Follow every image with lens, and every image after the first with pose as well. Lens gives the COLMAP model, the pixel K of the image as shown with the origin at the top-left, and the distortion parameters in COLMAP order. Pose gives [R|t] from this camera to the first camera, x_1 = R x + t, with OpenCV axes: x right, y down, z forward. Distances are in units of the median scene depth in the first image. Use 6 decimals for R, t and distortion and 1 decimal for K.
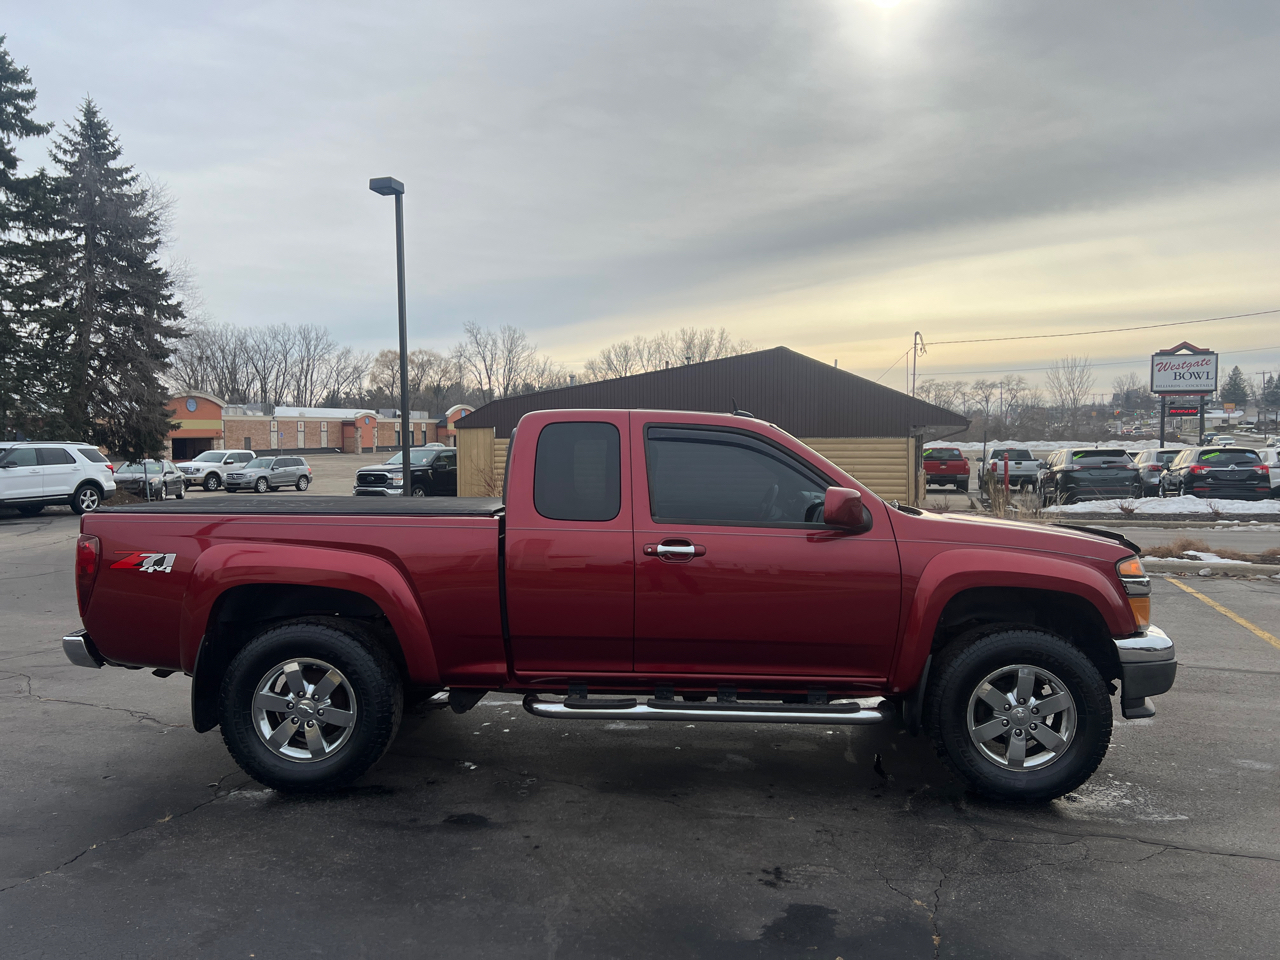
lens RADIAL K [[957.1, 0, 637.1], [0, 957.1, 492.1], [0, 0, 1]] dist [0.063552, -0.063177]
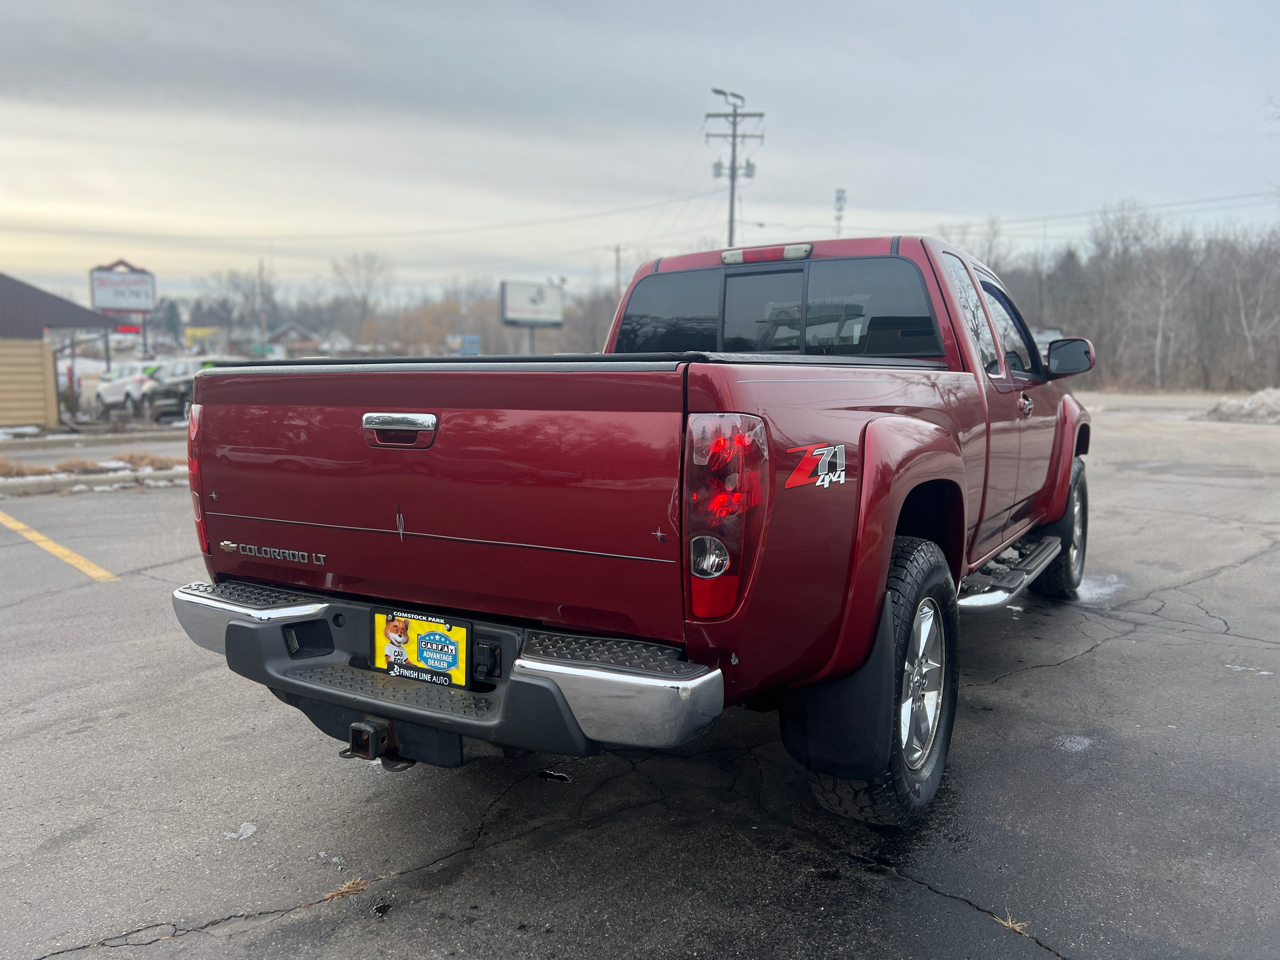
lens RADIAL K [[957.1, 0, 637.1], [0, 957.1, 492.1], [0, 0, 1]] dist [0.063552, -0.063177]
pose [[0.494248, -0.108174, 0.862565, -0.139222], [0.040105, 0.994009, 0.101679, 0.005020], [-0.868396, -0.015661, 0.495625, 0.124525]]
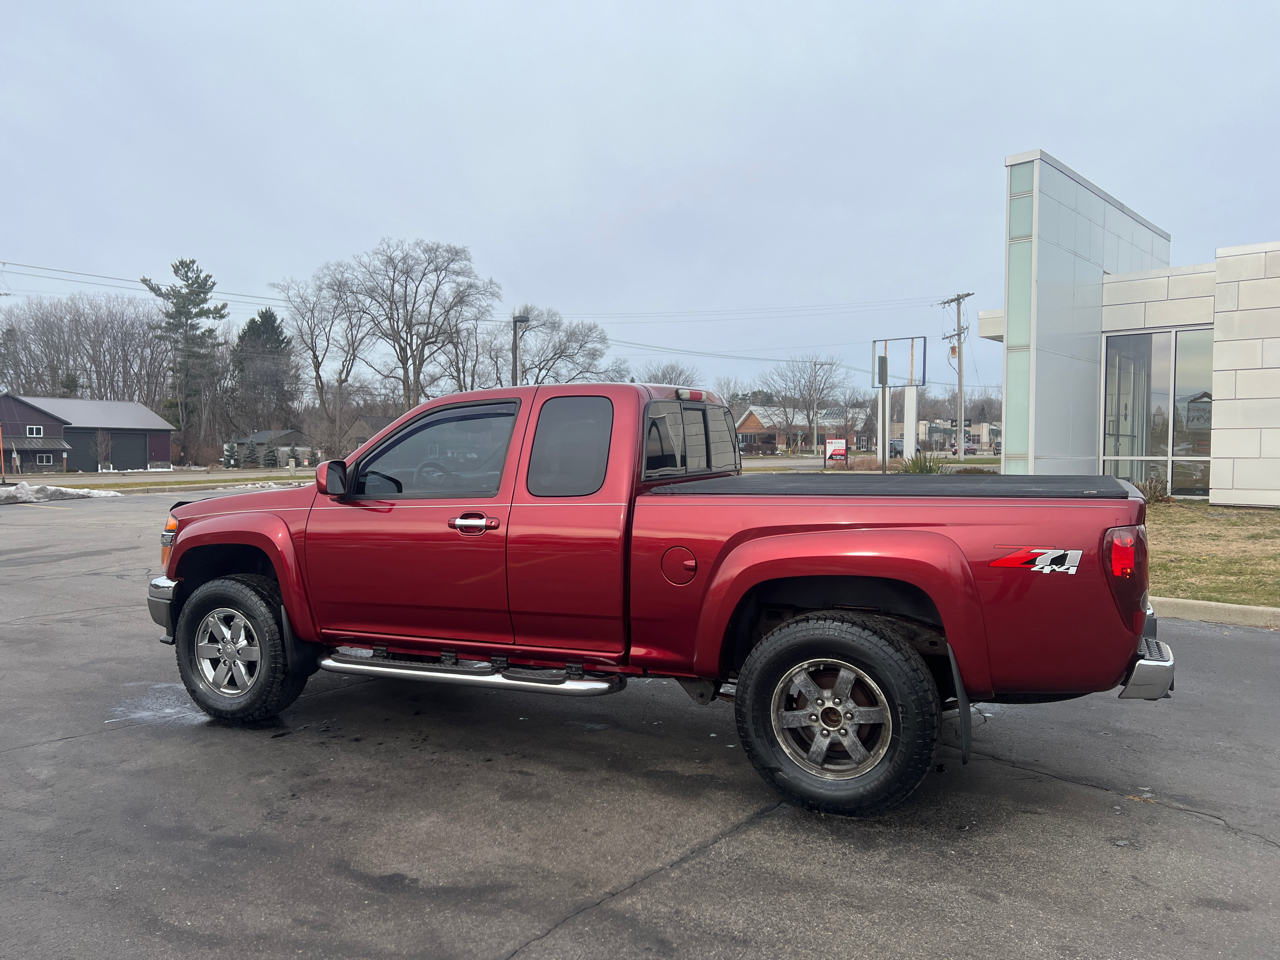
lens RADIAL K [[955.3, 0, 639.2], [0, 955.3, 489.9], [0, 0, 1]] dist [0.072003, -0.078616]
pose [[-0.923327, -0.014407, 0.383744, -0.073424], [0.022349, 0.995586, 0.091150, -0.011468], [-0.383363, 0.092737, -0.918930, 0.327571]]
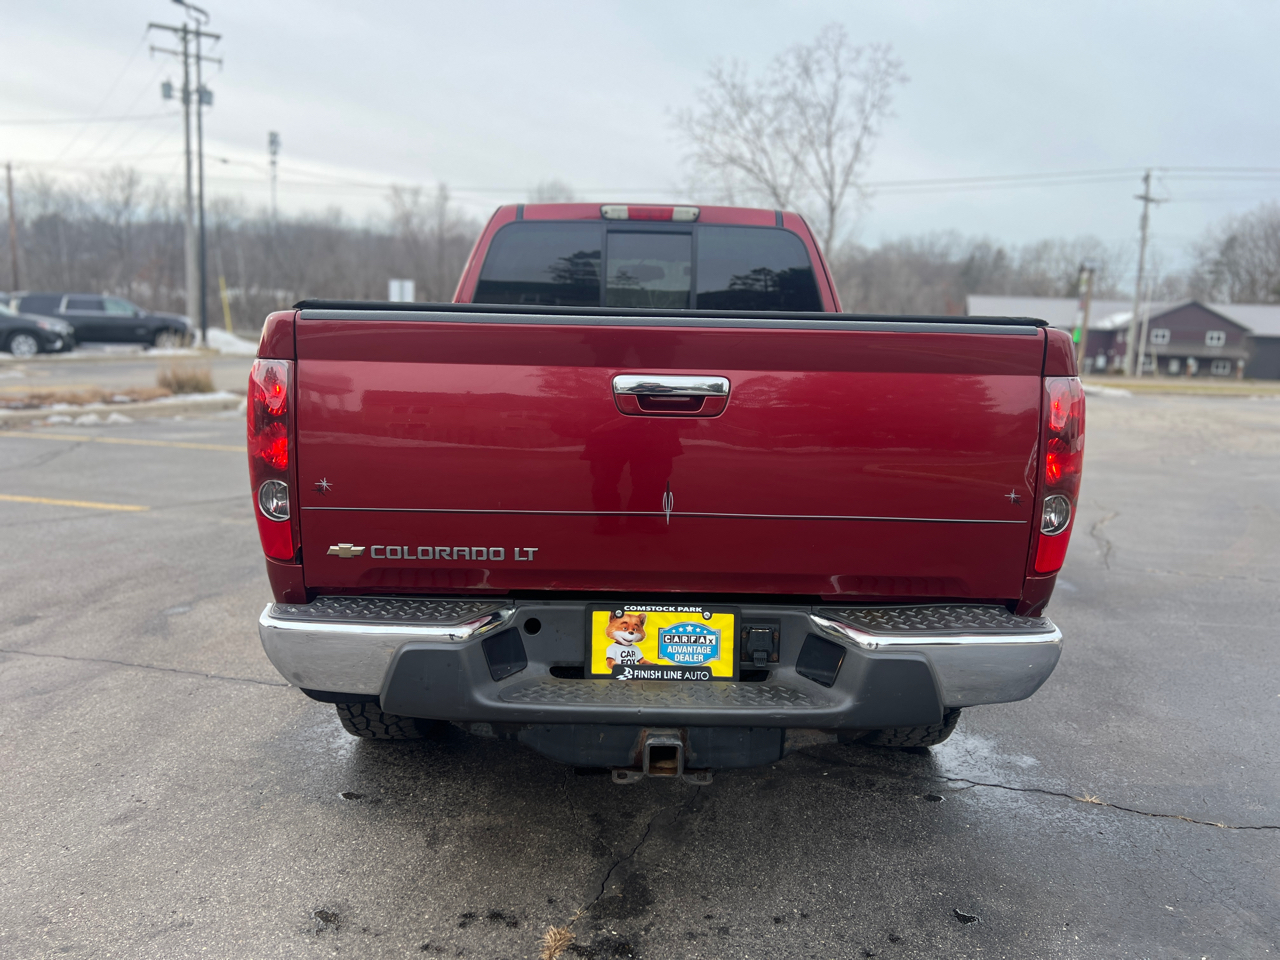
lens RADIAL K [[959.2, 0, 648.8], [0, 959.2, 484.4], [0, 0, 1]] dist [0.051506, -0.044185]
pose [[-0.050955, -0.150539, 0.987290, -0.147305], [0.015577, 0.988334, 0.151502, 0.003348], [-0.998579, 0.023099, -0.048015, 0.179644]]
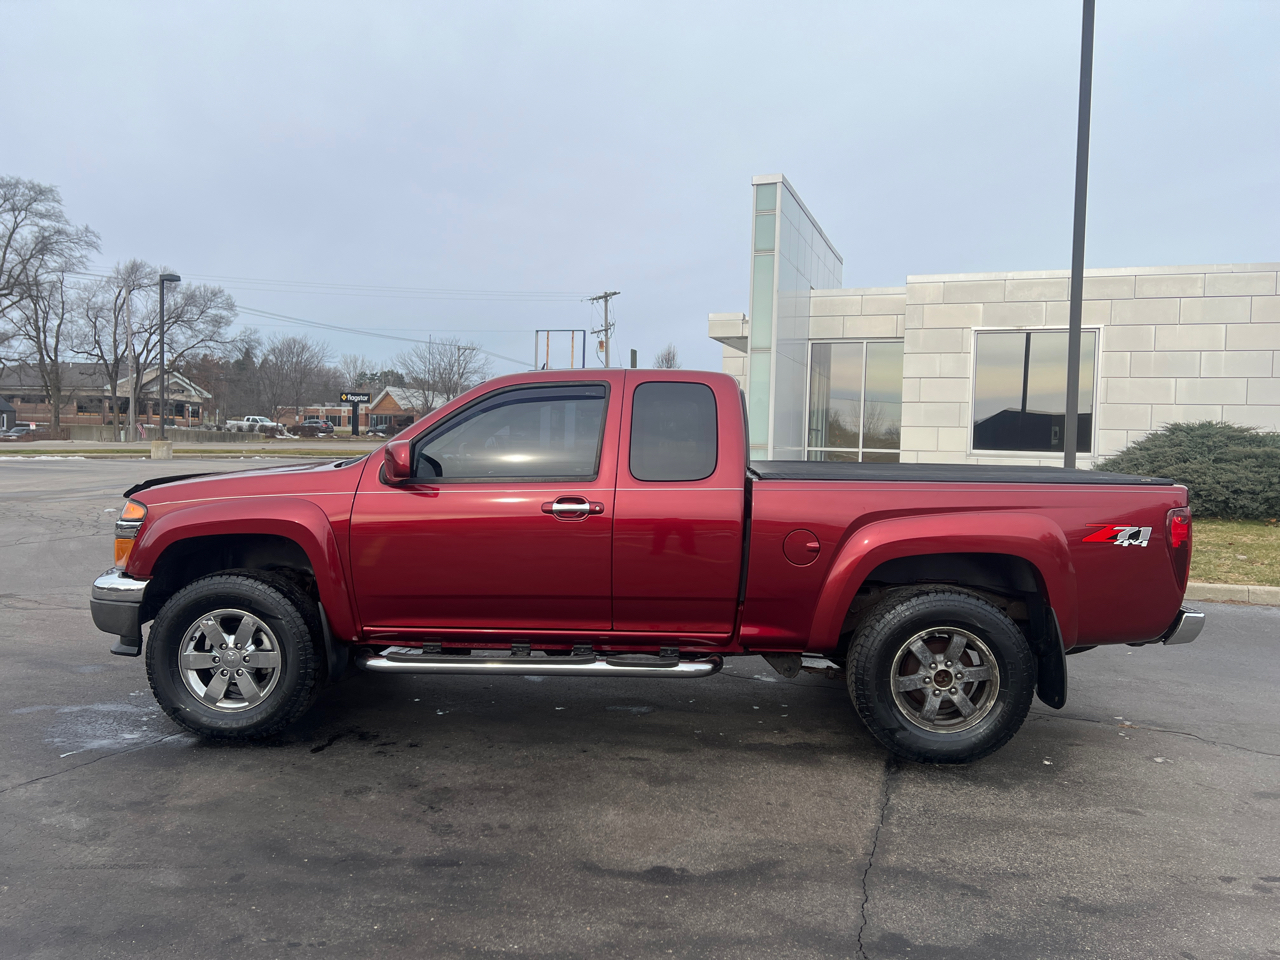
lens RADIAL K [[954.9, 0, 641.4], [0, 954.9, 475.4], [0, 0, 1]] dist [0.069994, -0.075767]
pose [[-0.999745, -0.022267, 0.003840, -0.003343], [-0.021814, 0.995432, 0.092953, -0.011881], [-0.005892, 0.092845, -0.995663, 0.344195]]
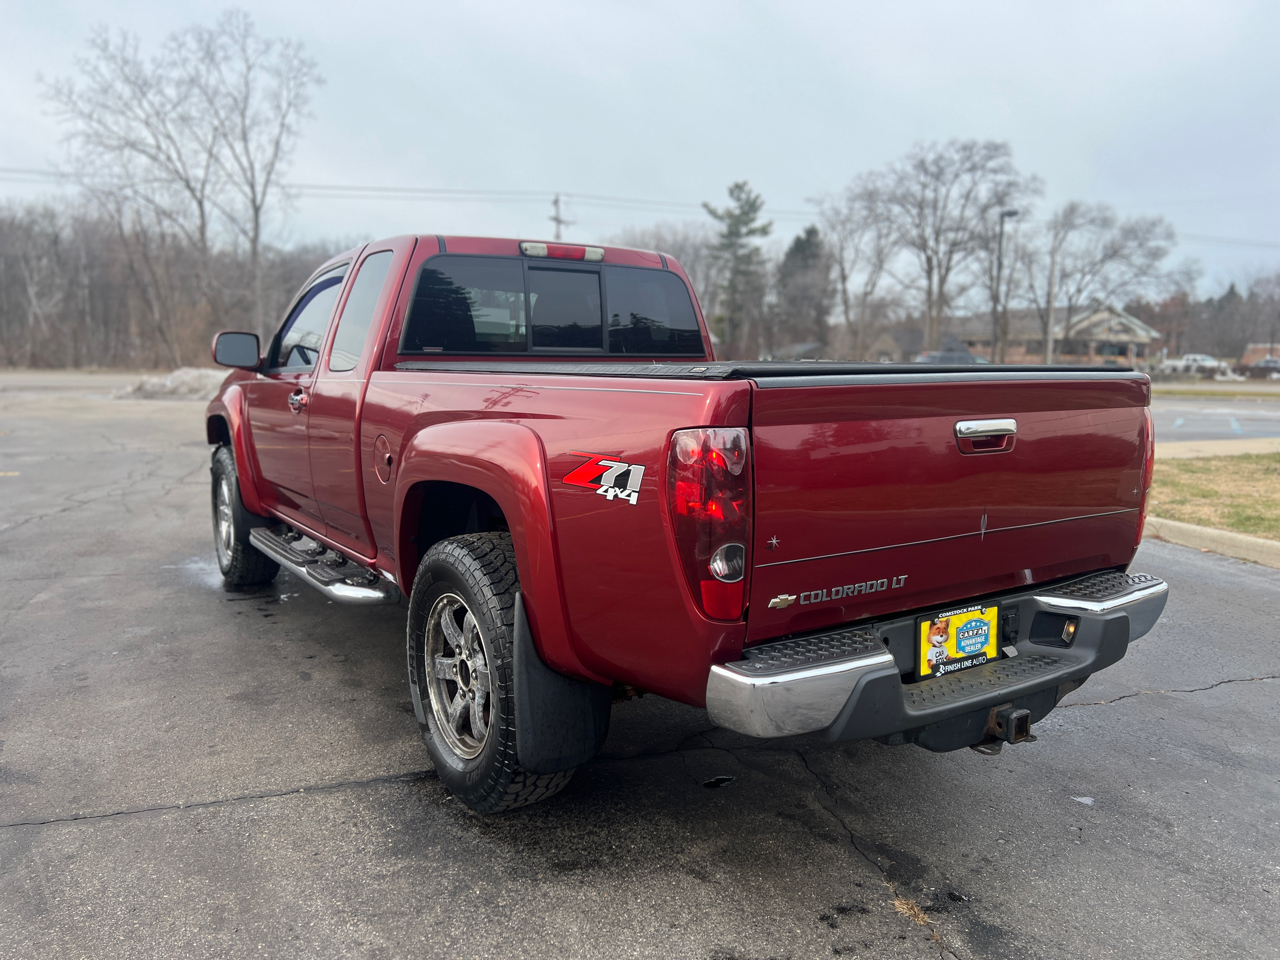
lens RADIAL K [[955.1, 0, 644.5], [0, 955.1, 493.2], [0, 0, 1]] dist [0.060036, -0.059436]
pose [[-0.585873, -0.122356, 0.801113, -0.131486], [0.023664, 0.985532, 0.167829, -0.001937], [-0.810057, 0.117285, -0.574501, 0.240978]]
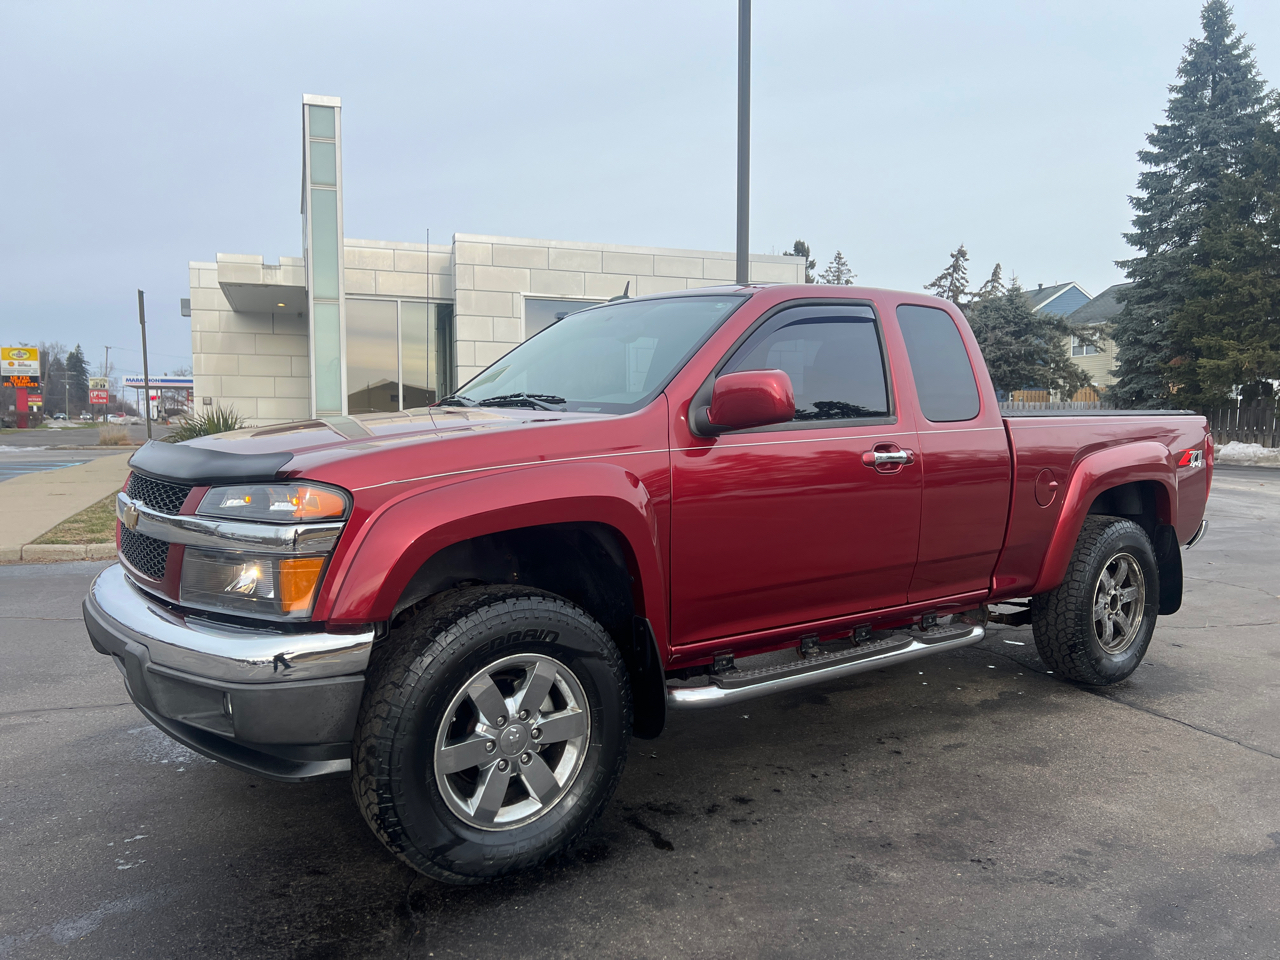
lens RADIAL K [[956.8, 0, 637.9], [0, 956.8, 488.5], [0, 0, 1]] dist [0.062322, -0.061271]
pose [[-0.778980, 0.043415, -0.625543, 0.103641], [-0.034286, 0.993159, 0.111625, -0.001429], [0.626110, 0.108401, -0.772163, 0.272018]]
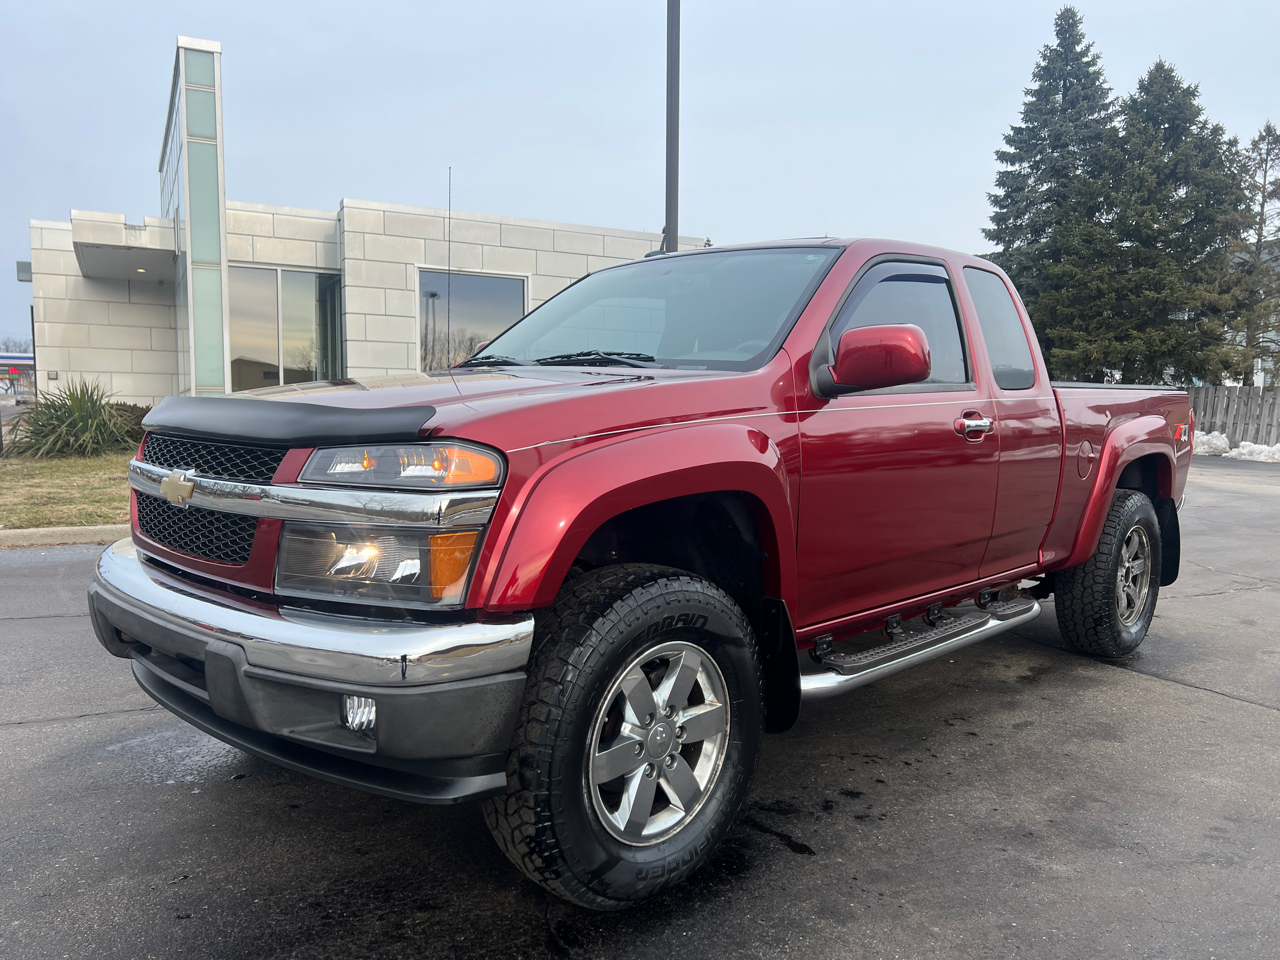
lens RADIAL K [[955.3, 0, 639.2], [0, 955.3, 489.9], [0, 0, 1]] dist [0.072003, -0.078616]
pose [[-0.677205, 0.057958, -0.733508, 0.114442], [-0.047263, 0.991408, 0.121971, 0.002478], [0.734275, 0.117267, -0.668647, 0.247458]]
